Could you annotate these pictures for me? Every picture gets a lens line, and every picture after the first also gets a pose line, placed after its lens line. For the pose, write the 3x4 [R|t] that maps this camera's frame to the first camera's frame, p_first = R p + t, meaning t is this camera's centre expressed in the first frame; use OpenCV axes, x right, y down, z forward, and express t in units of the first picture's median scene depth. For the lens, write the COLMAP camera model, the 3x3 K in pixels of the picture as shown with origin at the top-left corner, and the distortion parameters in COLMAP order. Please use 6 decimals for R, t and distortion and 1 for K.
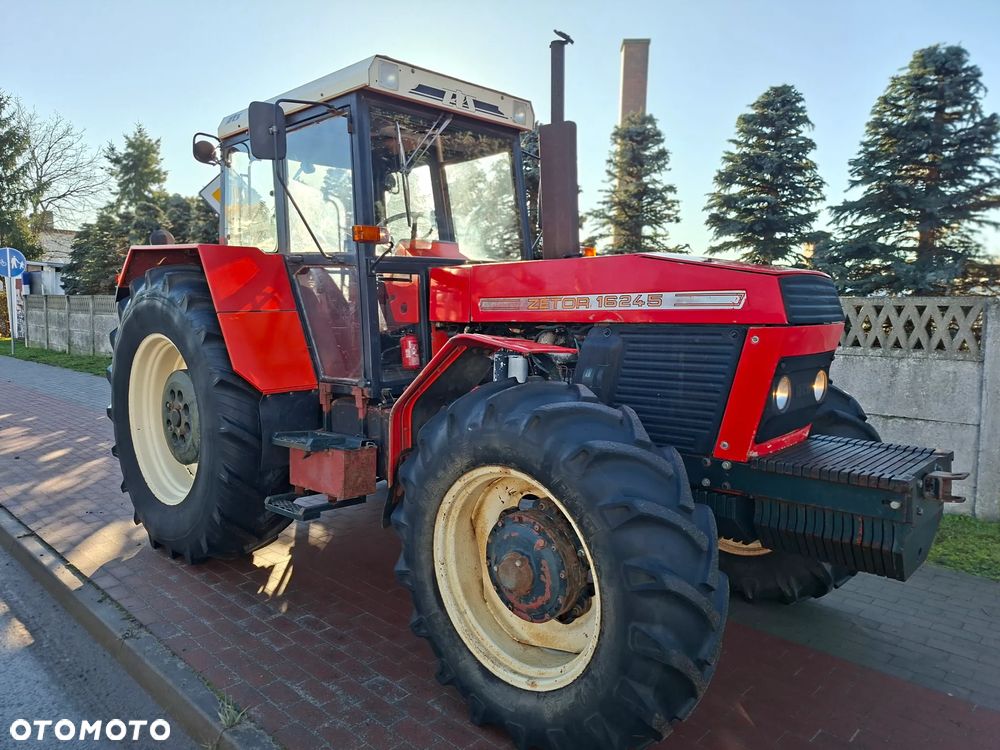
lens RADIAL K [[701.6, 0, 500.8], [0, 701.6, 378.1], [0, 0, 1]] dist [0.075016, -0.078160]
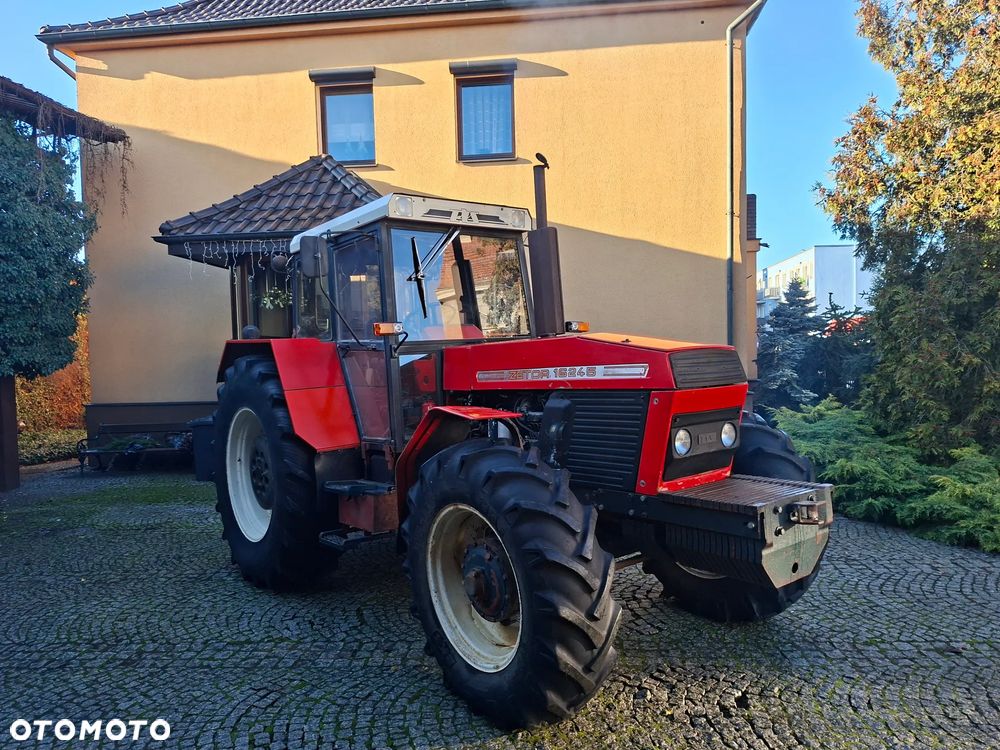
lens RADIAL K [[704.4, 0, 500.9], [0, 704.4, 380.9], [0, 0, 1]] dist [0.093351, -0.086312]
pose [[0.989735, -0.037889, -0.137802, 0.176975], [0.027712, 0.996796, -0.075033, -0.000490], [0.140204, 0.070444, 0.987614, -0.235053]]
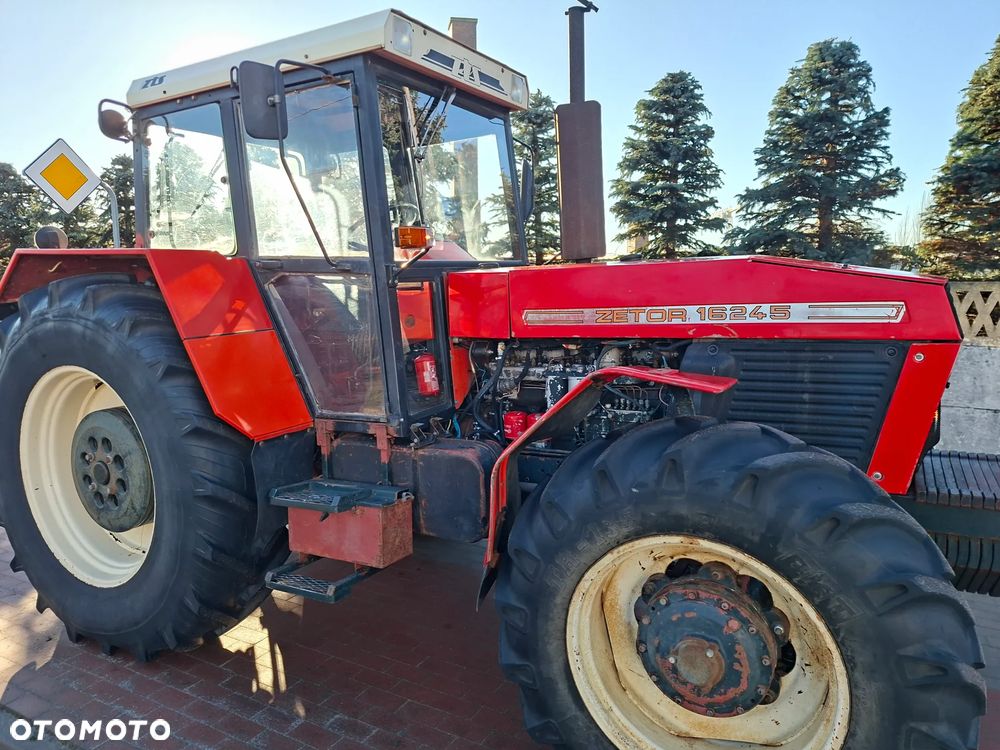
lens RADIAL K [[700.6, 0, 500.0], [0, 700.6, 375.0], [0, 0, 1]] dist [0.073572, -0.092060]
pose [[0.970387, -0.056015, 0.234969, -0.246817], [0.050548, 0.998294, 0.029228, -0.058358], [-0.236205, -0.016485, 0.971563, 0.178989]]
